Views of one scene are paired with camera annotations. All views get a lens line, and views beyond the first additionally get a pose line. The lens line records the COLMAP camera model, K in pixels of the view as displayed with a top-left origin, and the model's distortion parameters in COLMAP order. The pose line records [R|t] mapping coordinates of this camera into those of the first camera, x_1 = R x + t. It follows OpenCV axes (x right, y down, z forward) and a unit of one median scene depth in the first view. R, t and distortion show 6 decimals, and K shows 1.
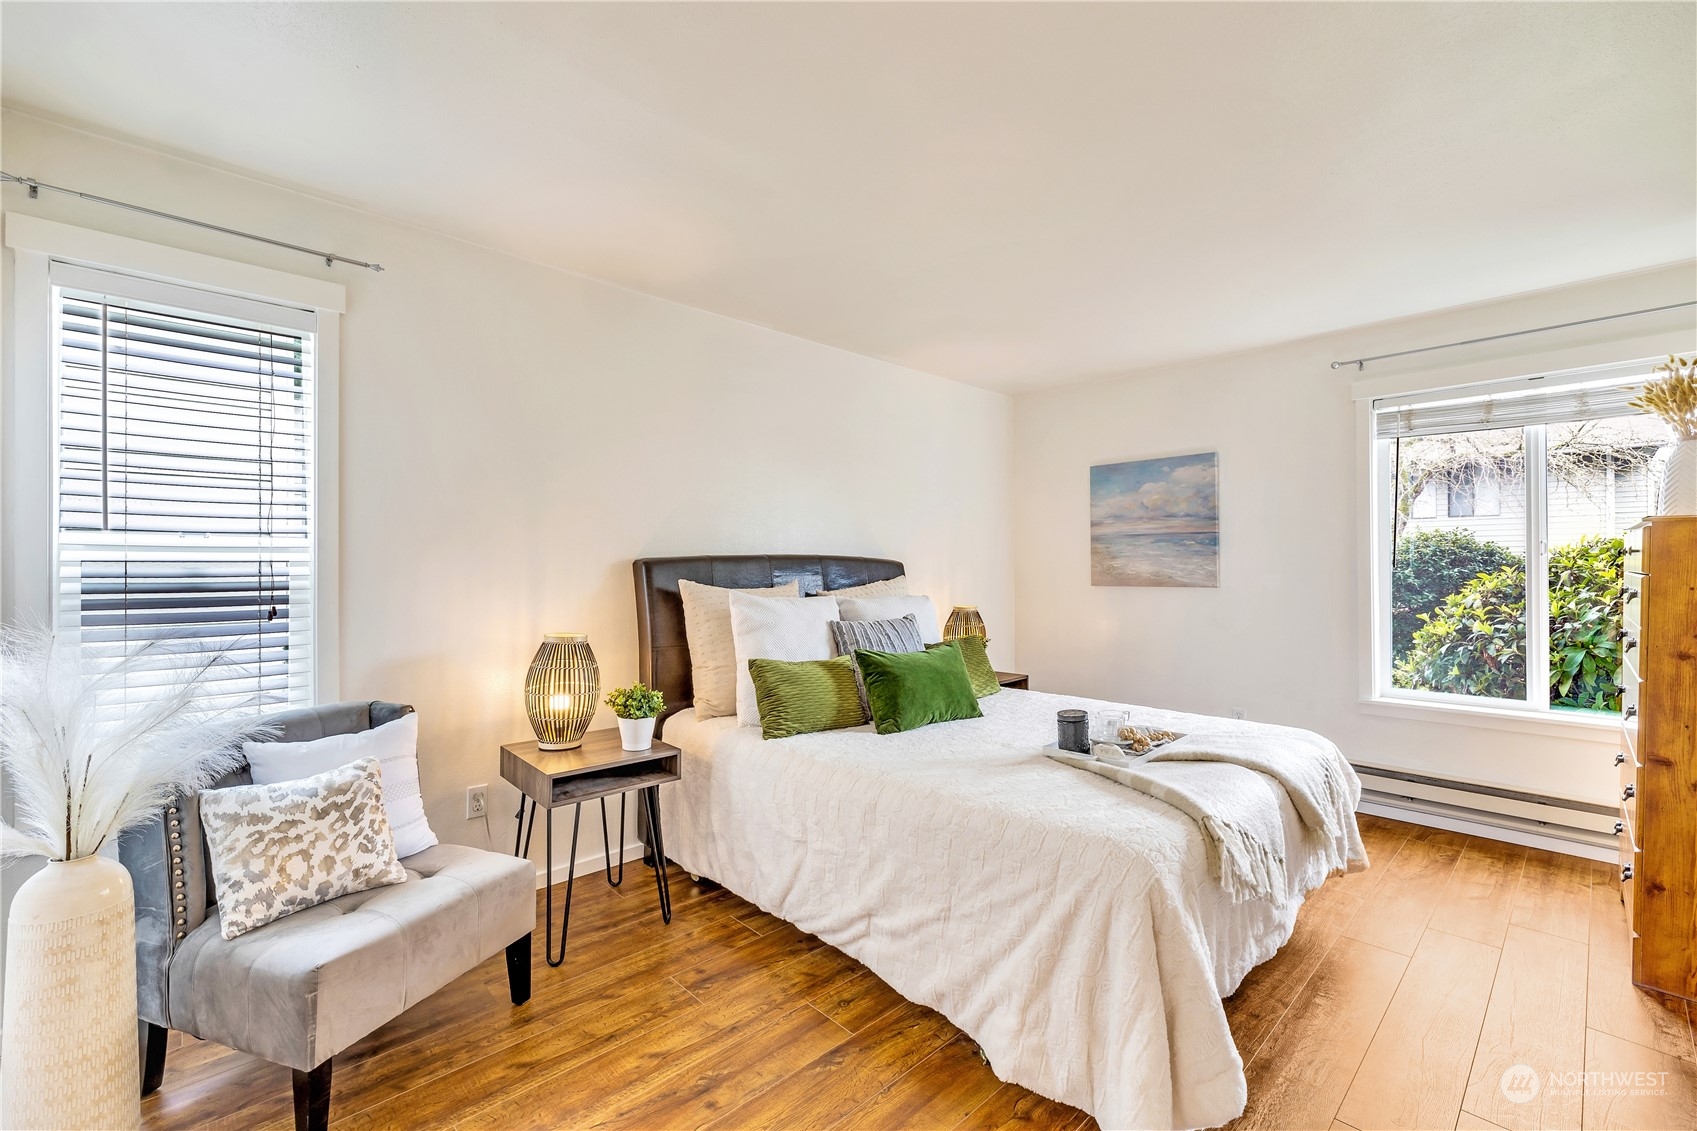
lens RADIAL K [[737.4, 0, 850.0], [0, 737.4, 567.1], [0, 0, 1]] dist [-0.011228, 0.000545]
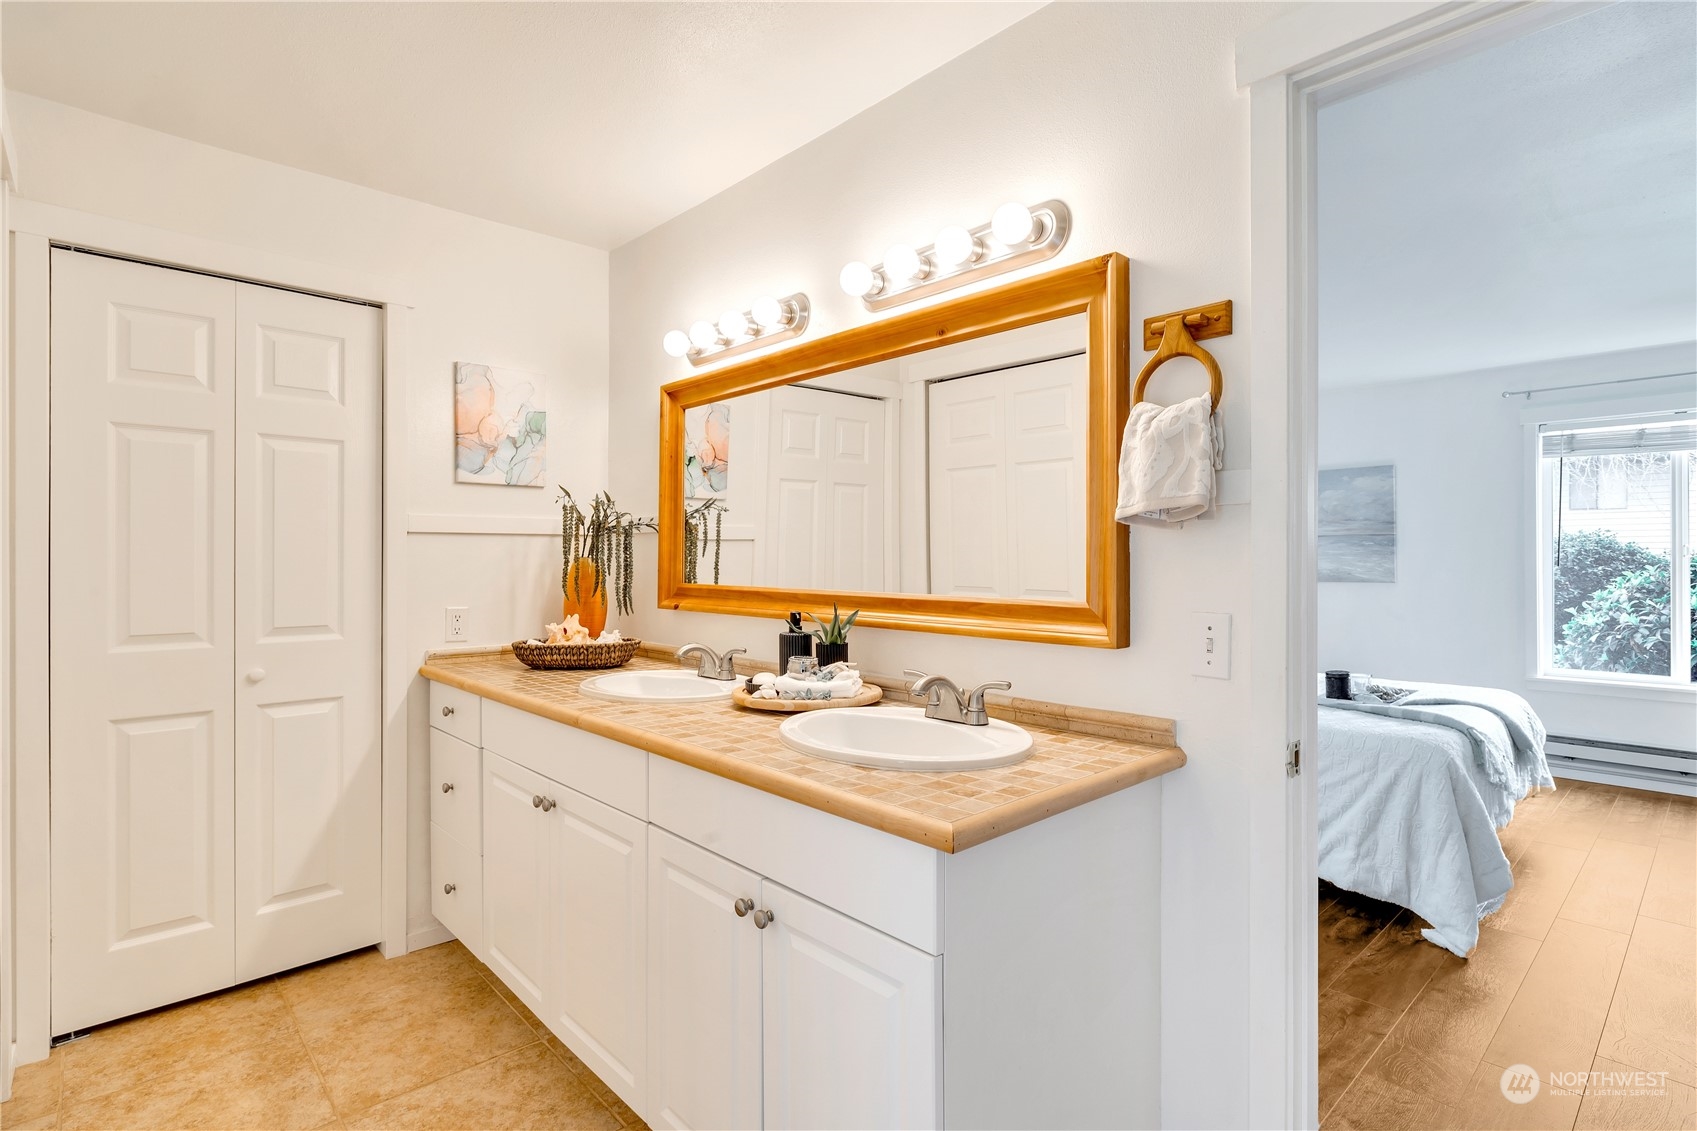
lens RADIAL K [[834.7, 0, 847.1], [0, 834.7, 561.7], [0, 0, 1]] dist [-0.009848, -0.000441]
pose [[0.999665, 0.004672, -0.025452, -0.327709], [-0.004626, 0.999988, 0.001865, -0.003453], [0.025460, -0.001747, 0.999674, -0.326133]]
